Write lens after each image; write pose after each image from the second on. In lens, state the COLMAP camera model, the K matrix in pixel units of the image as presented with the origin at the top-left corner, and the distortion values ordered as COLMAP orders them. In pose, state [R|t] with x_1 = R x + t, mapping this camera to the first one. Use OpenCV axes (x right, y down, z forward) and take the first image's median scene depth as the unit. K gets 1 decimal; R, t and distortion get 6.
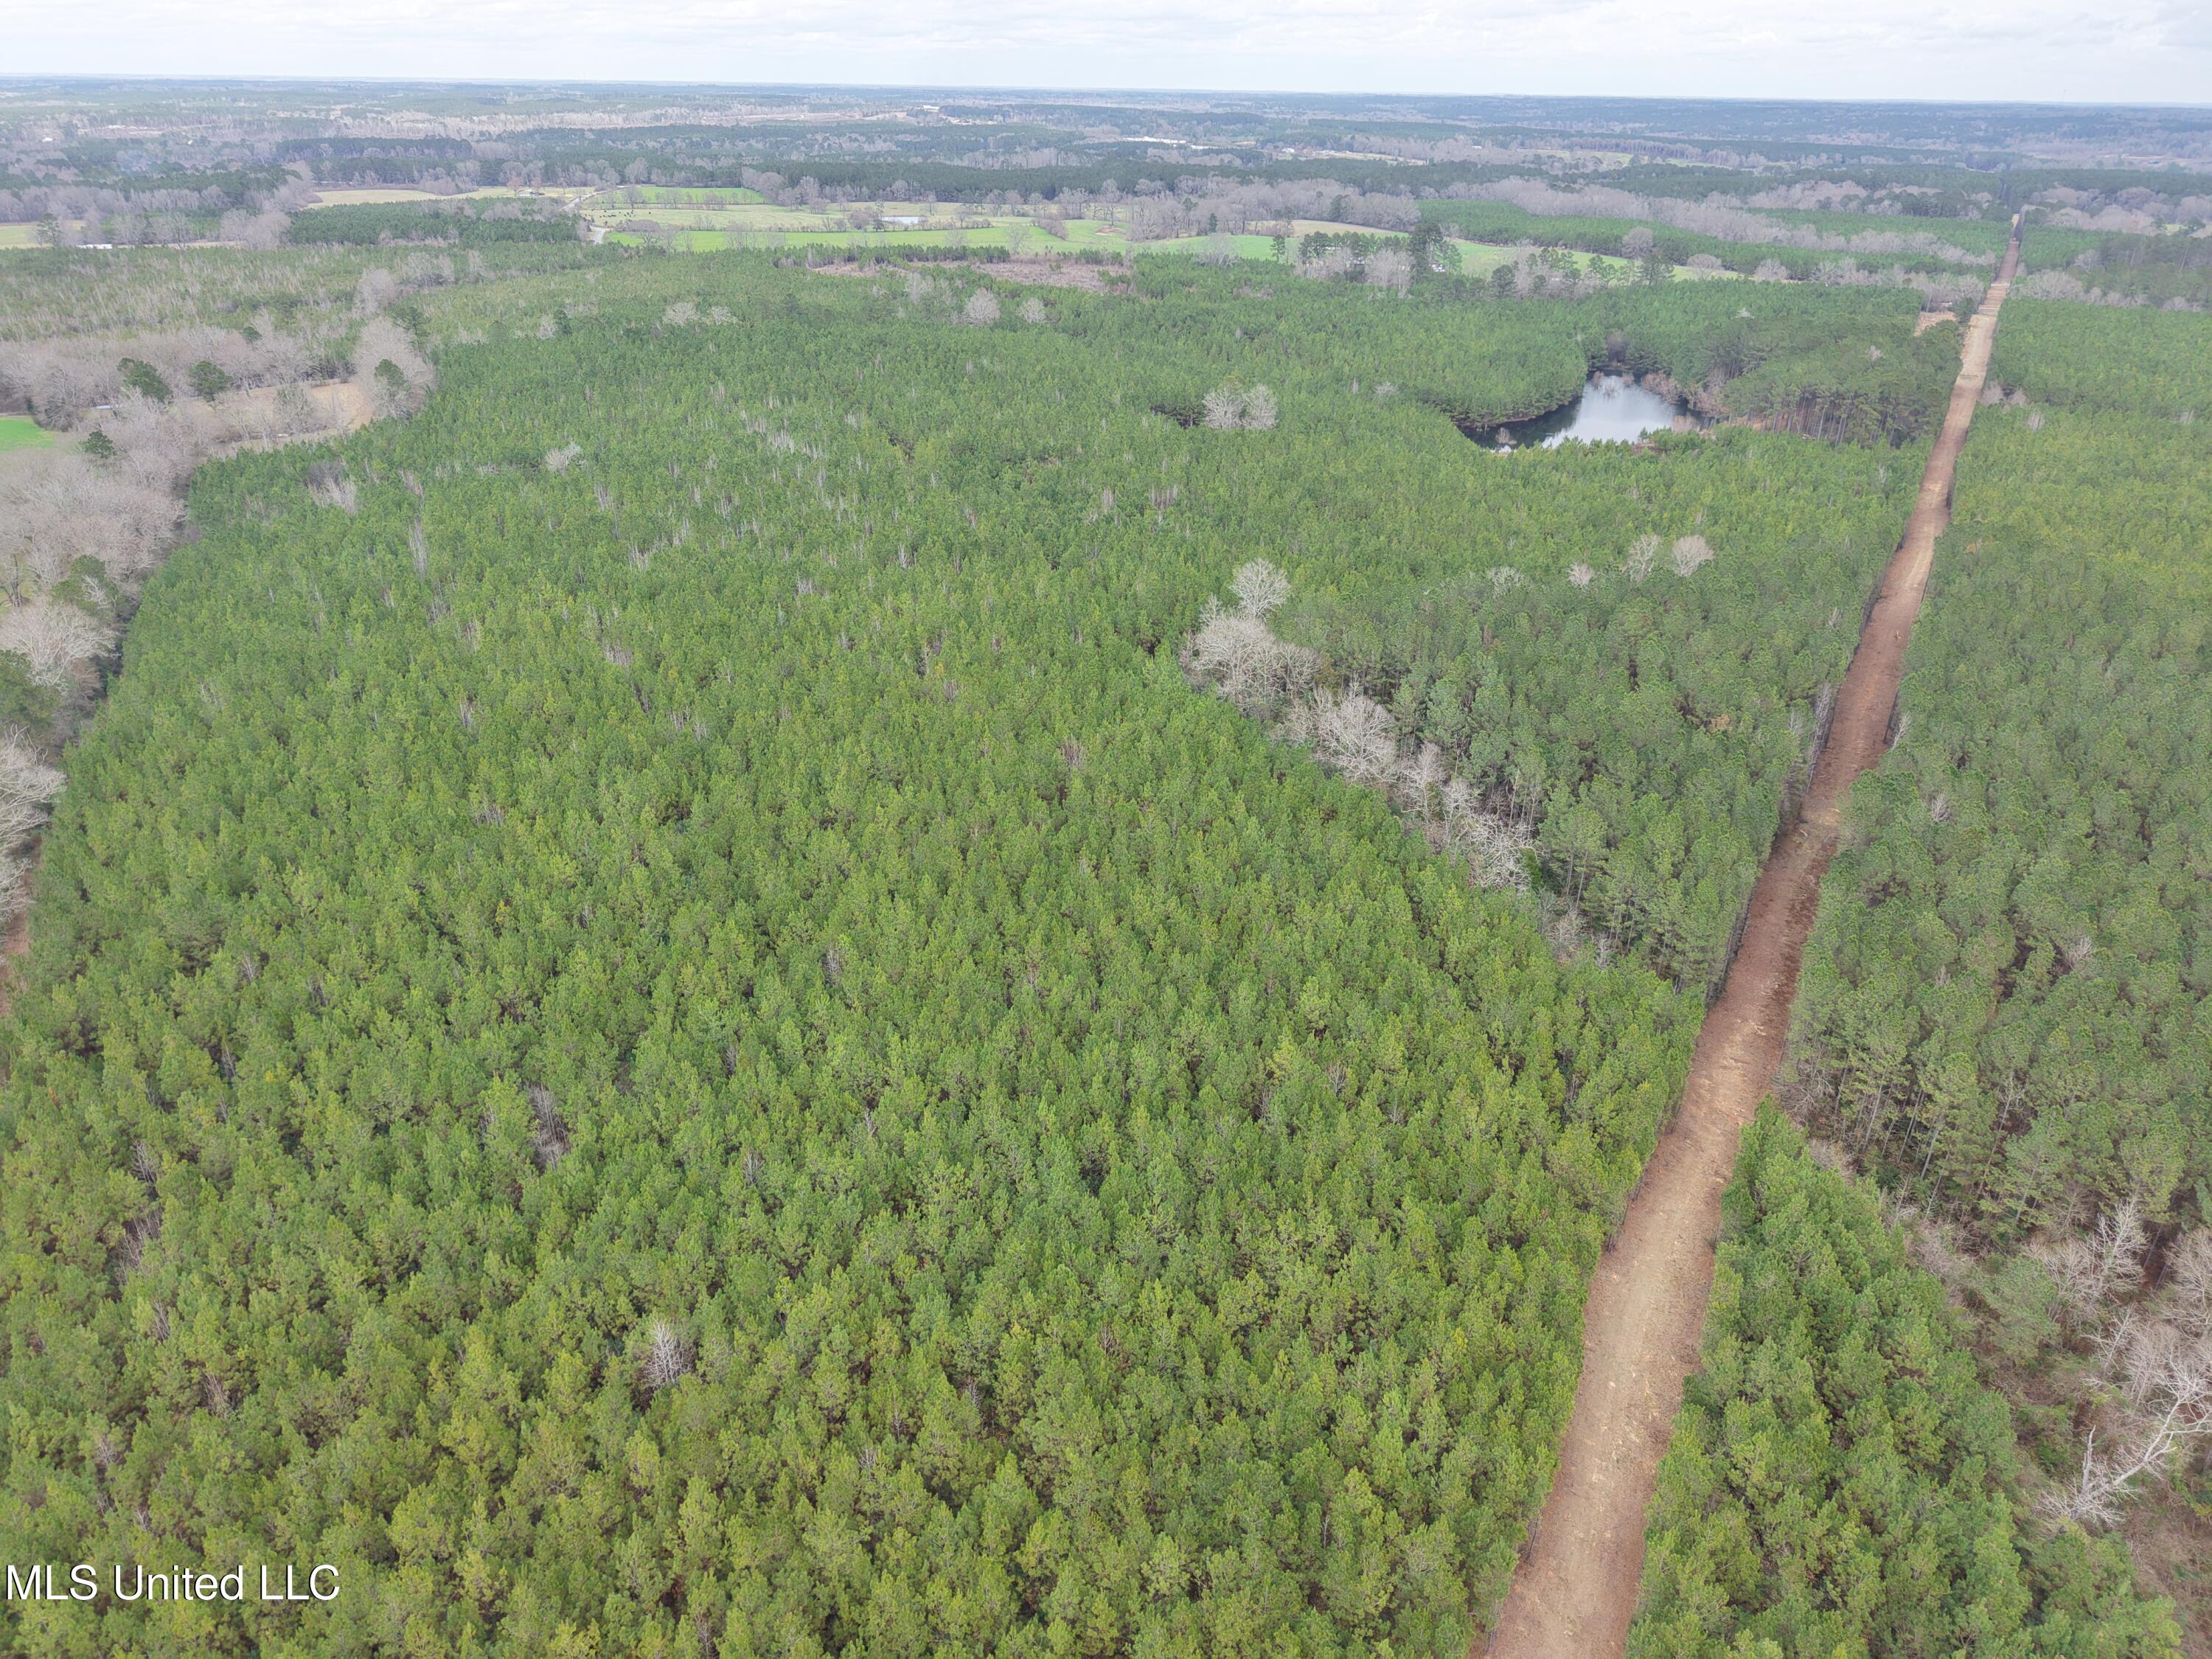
lens RADIAL K [[1488.8, 0, 1105.0], [0, 1488.8, 825.9], [0, 0, 1]] dist [0.024477, -0.019062]
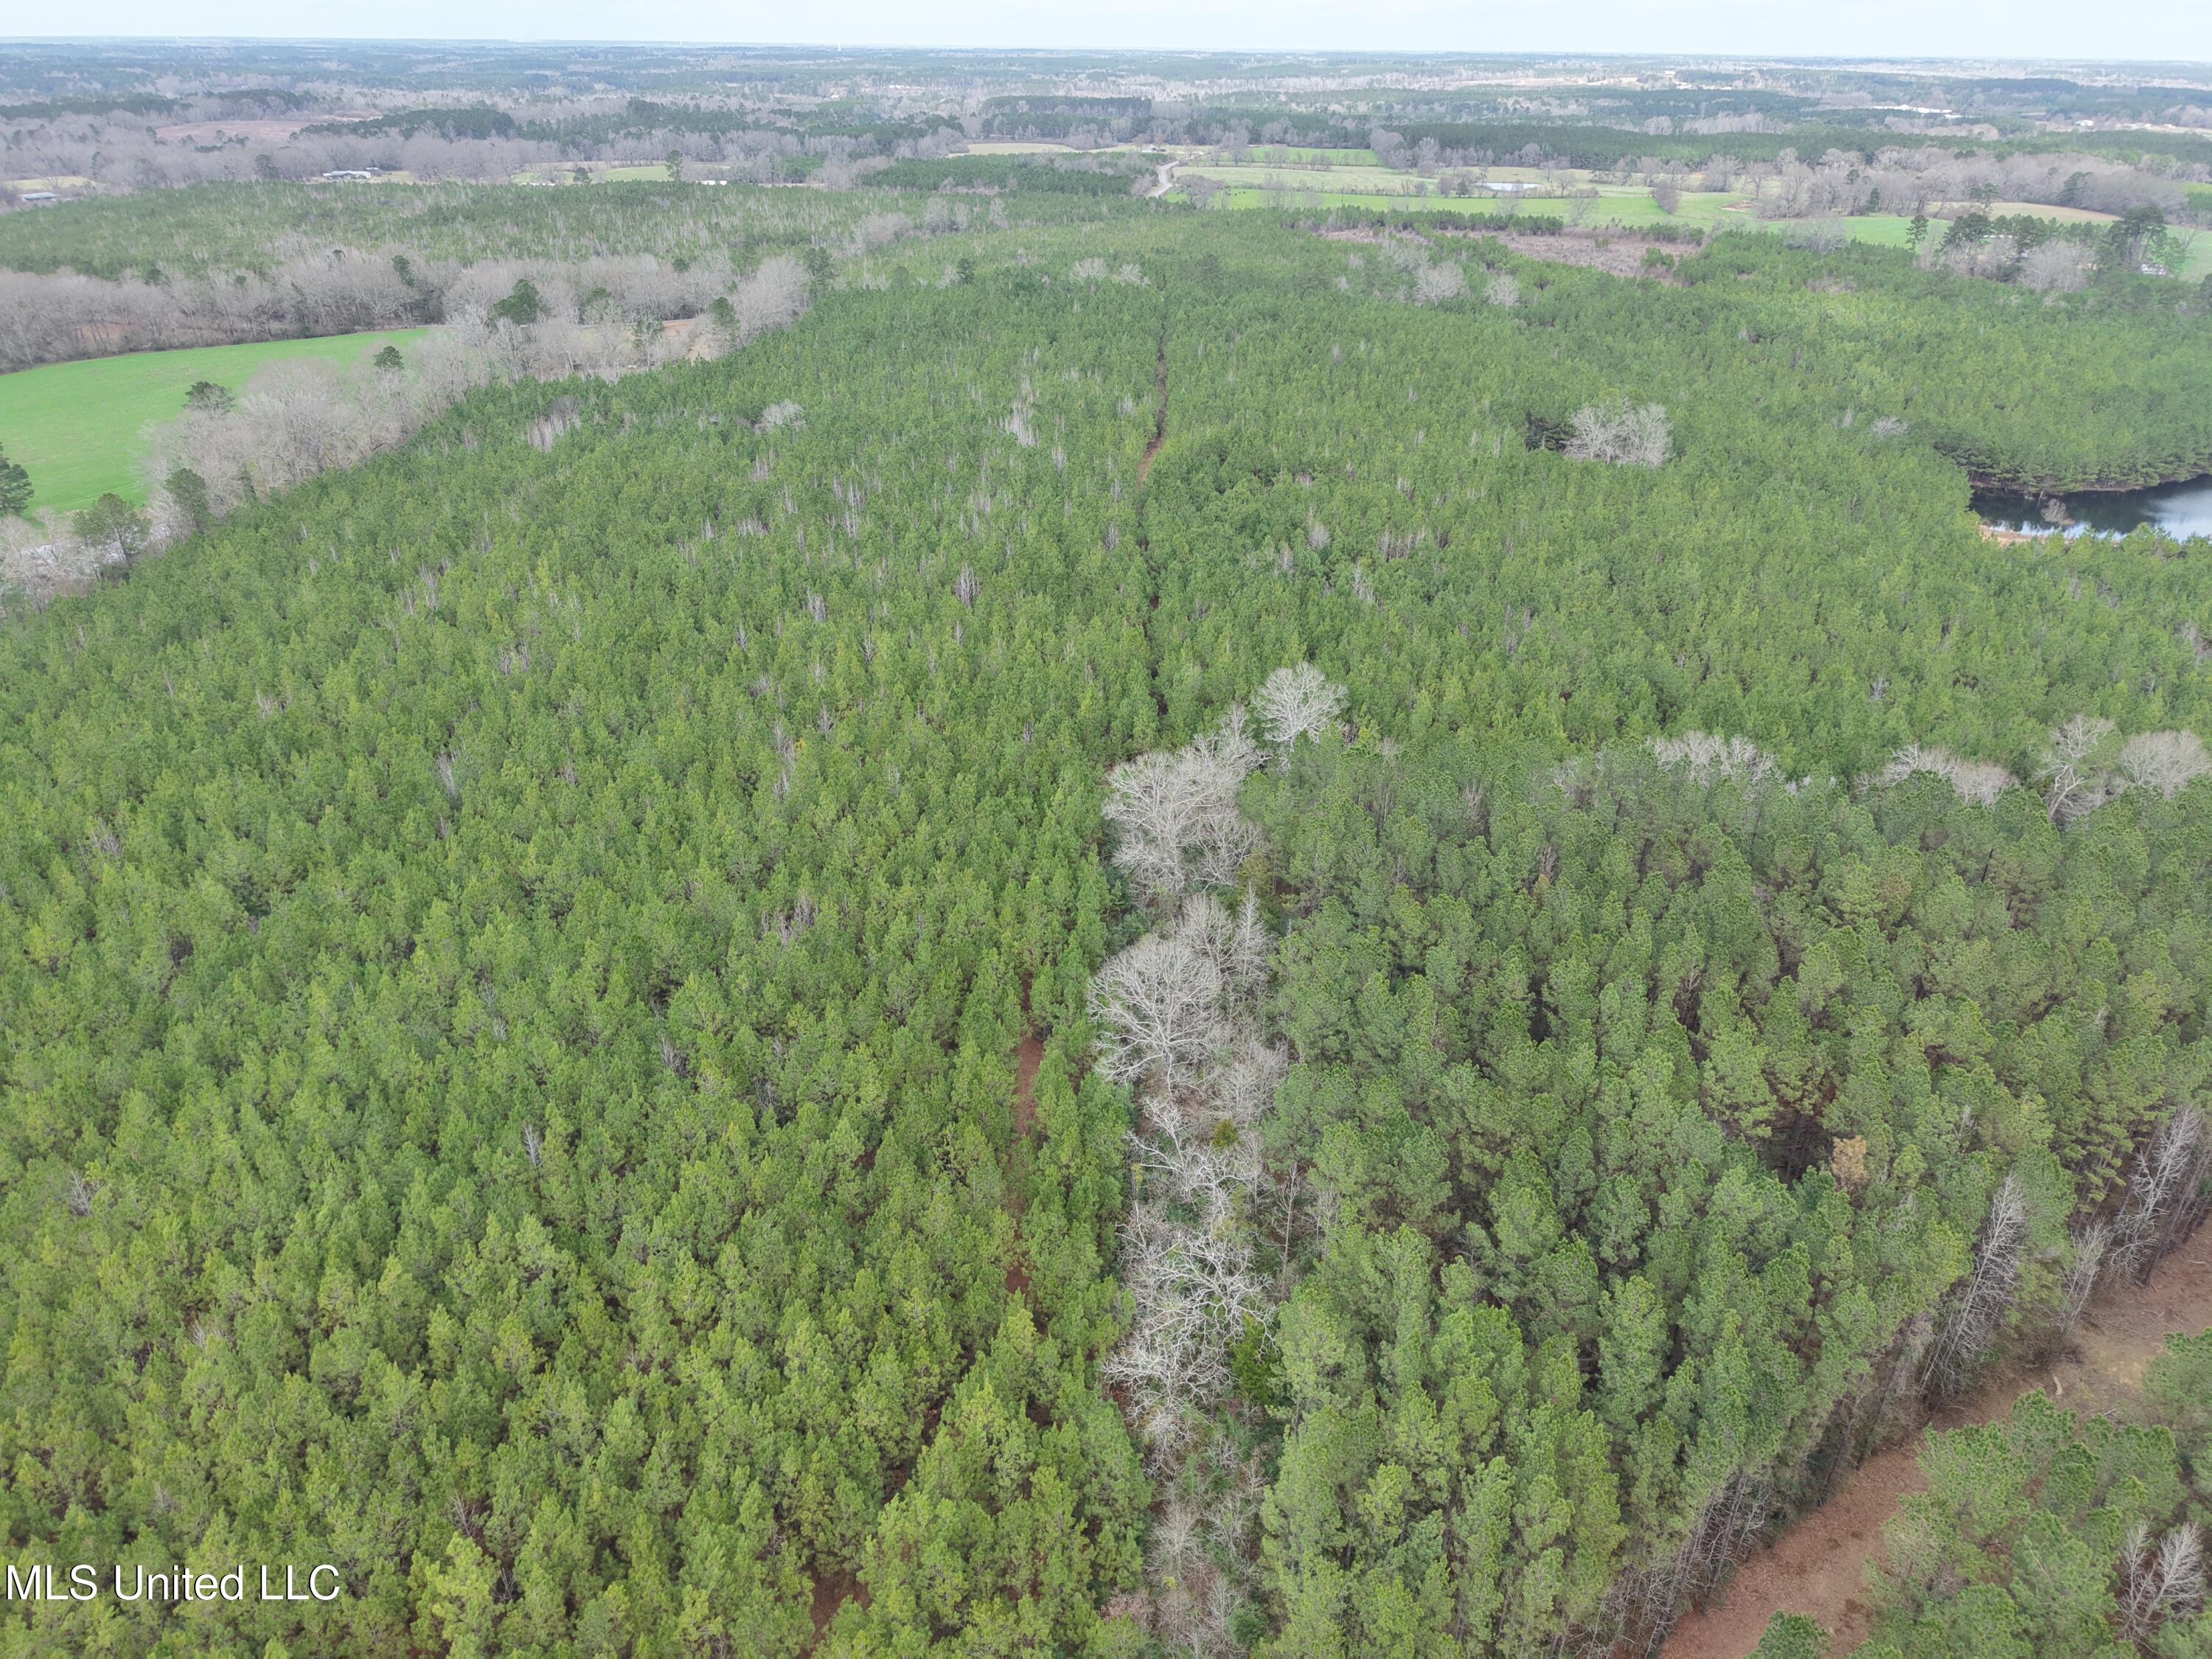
lens RADIAL K [[1488.8, 0, 1104.9], [0, 1488.8, 819.4], [0, 0, 1]] dist [0.024477, -0.019062]
pose [[0.894762, 0.202877, -0.397796, 0.868286], [-0.198438, 0.978691, 0.052789, -0.362661], [0.400029, 0.031704, 0.915954, 1.011614]]
